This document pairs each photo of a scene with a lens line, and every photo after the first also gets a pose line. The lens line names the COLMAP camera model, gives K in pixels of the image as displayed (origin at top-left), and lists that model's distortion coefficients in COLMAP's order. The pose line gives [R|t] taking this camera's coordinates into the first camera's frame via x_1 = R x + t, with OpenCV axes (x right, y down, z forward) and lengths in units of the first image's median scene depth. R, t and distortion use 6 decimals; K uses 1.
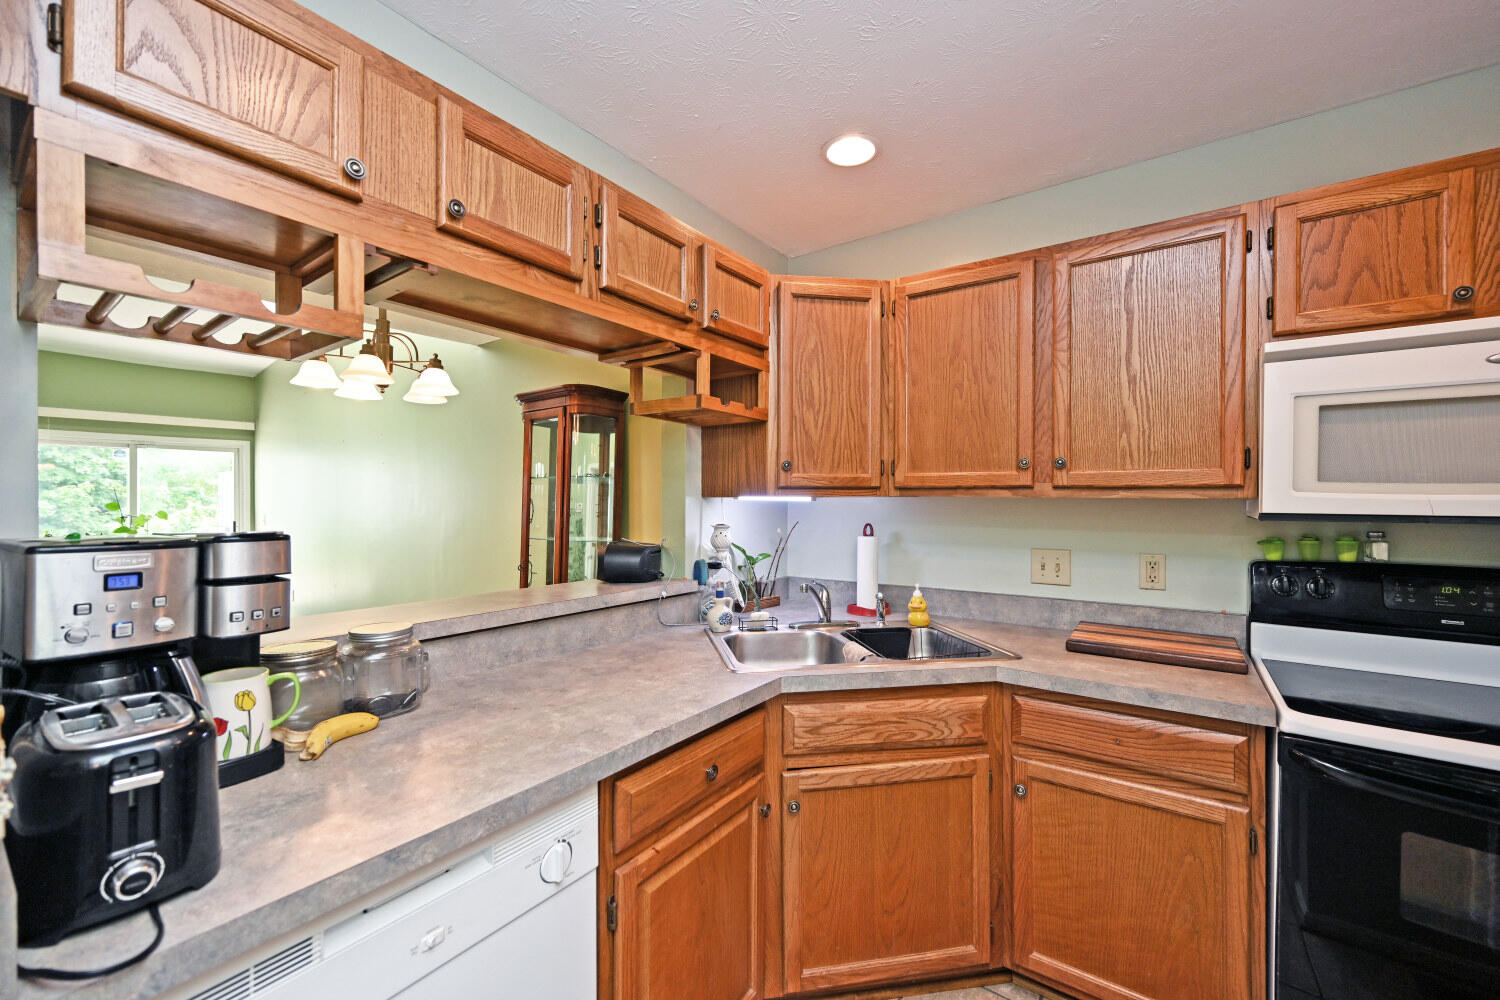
lens RADIAL K [[588.8, 0, 750.3], [0, 588.8, 502.4], [0, 0, 1]] dist [0.000357, 0.000571]
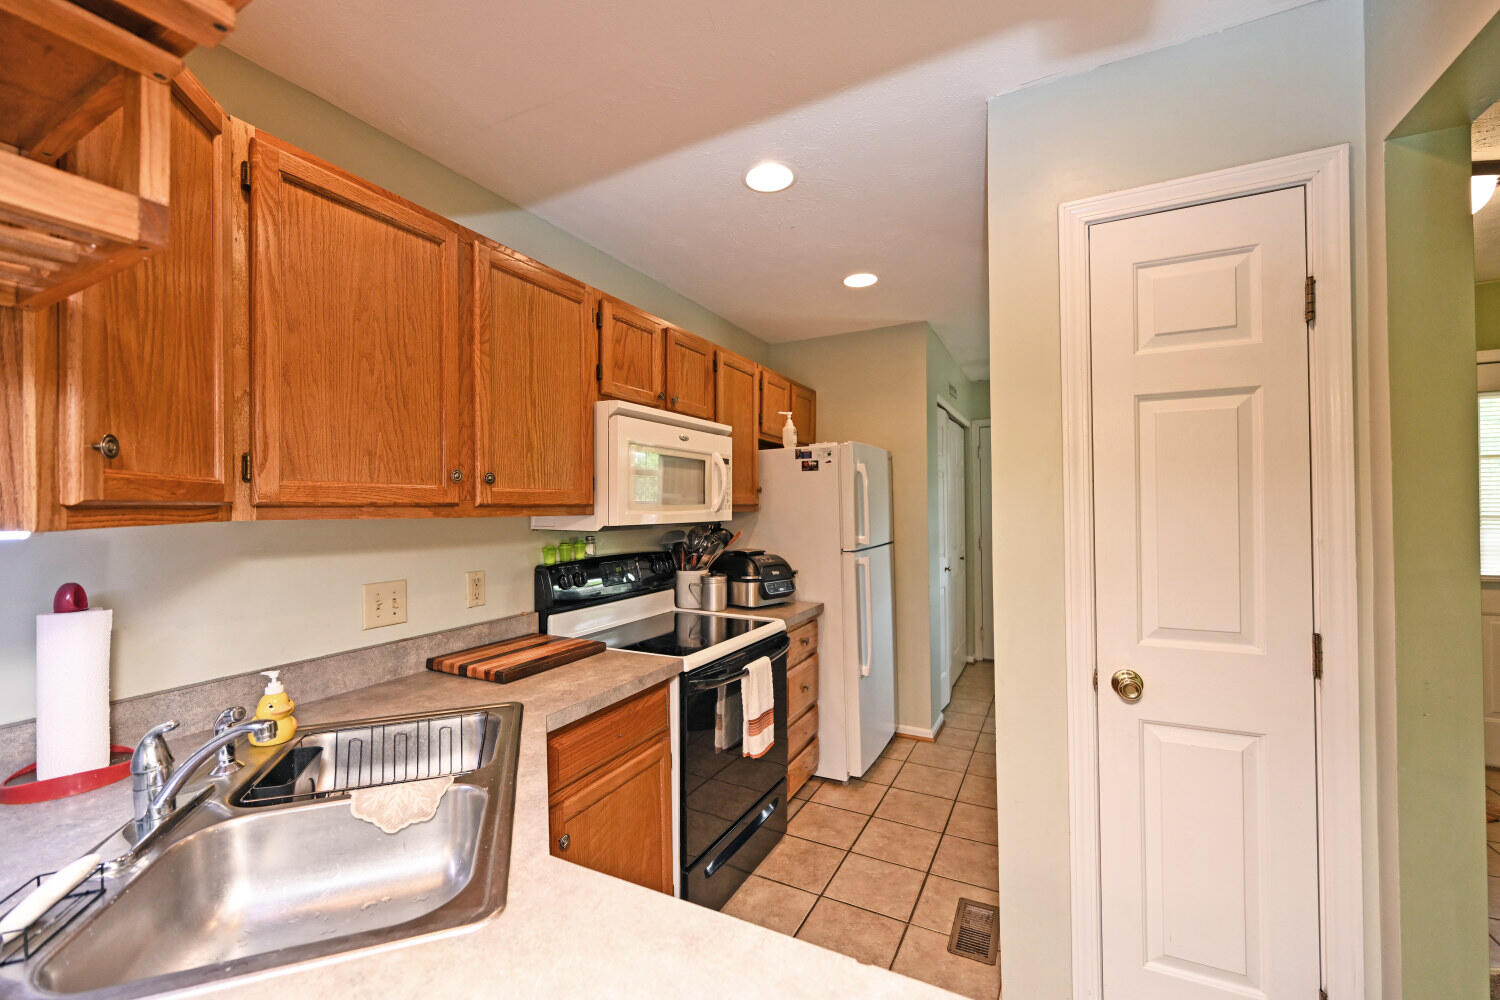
lens RADIAL K [[588.8, 0, 750.1], [0, 588.8, 501.3], [0, 0, 1]] dist [0.000357, 0.000571]
pose [[-0.132461, 0.009932, 0.991138, -0.418026], [0.014916, 0.999857, -0.008026, -0.019402], [-0.991076, 0.013721, -0.132590, 0.722834]]
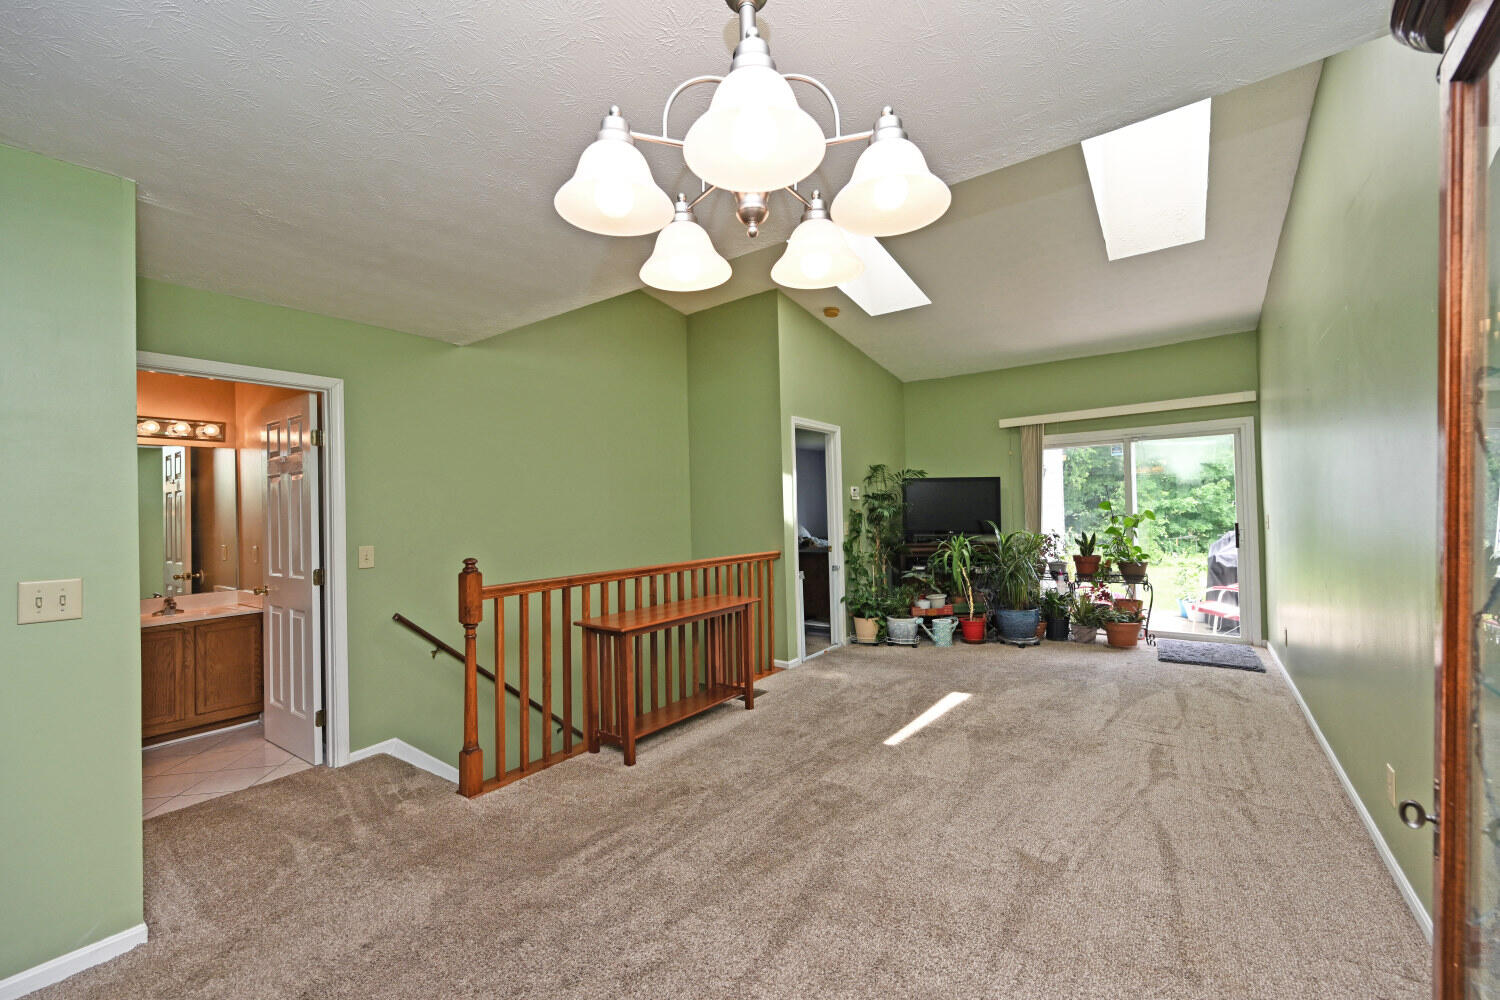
lens RADIAL K [[588.8, 0, 755.0], [0, 588.8, 504.0], [0, 0, 1]] dist [0.000357, 0.000571]
pose [[-0.023305, -0.009911, -0.999679, -0.380129], [0.023850, 0.999661, -0.010466, -0.002343], [0.999444, -0.024086, -0.023061, 1.549575]]
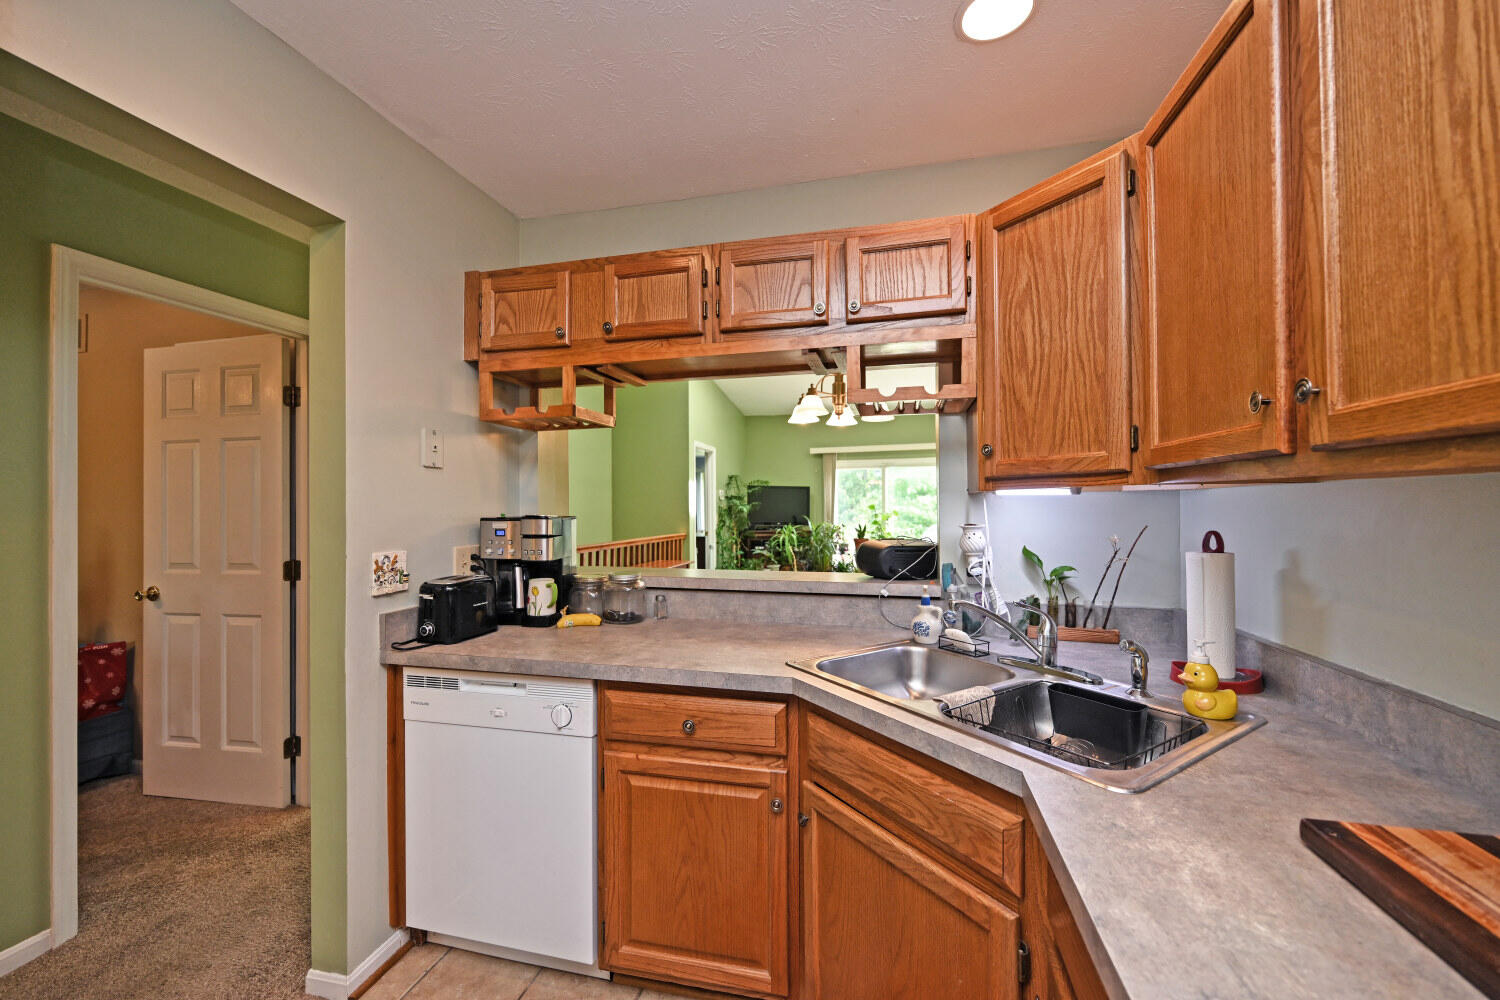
lens RADIAL K [[588.8, 0, 750.5], [0, 588.8, 501.3], [0, 0, 1]] dist [0.000357, 0.000571]
pose [[0.371108, -0.011047, -0.928524, 0.765596], [0.005454, 0.999938, -0.009717, 0.012933], [0.928574, -0.001458, 0.371146, 0.473807]]
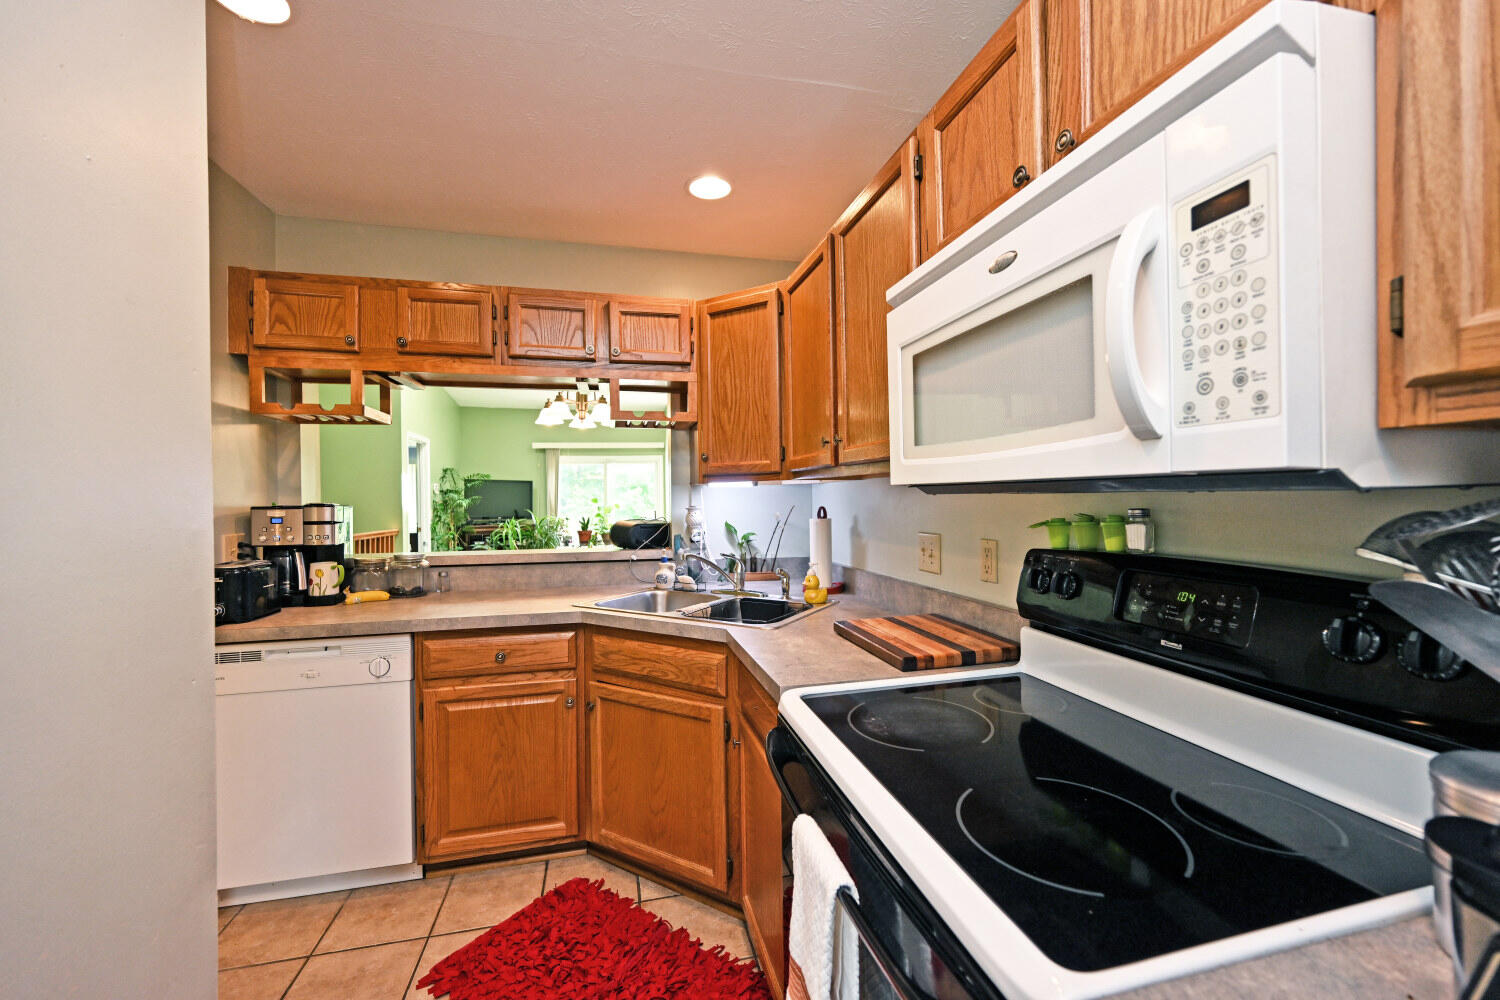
lens RADIAL K [[588.8, 0, 749.3], [0, 588.8, 500.2], [0, 0, 1]] dist [0.000357, 0.000571]
pose [[0.756029, -0.009163, -0.654473, 1.049974], [0.012624, 0.999920, 0.000584, 0.029962], [0.654416, -0.008704, 0.756085, 0.166581]]
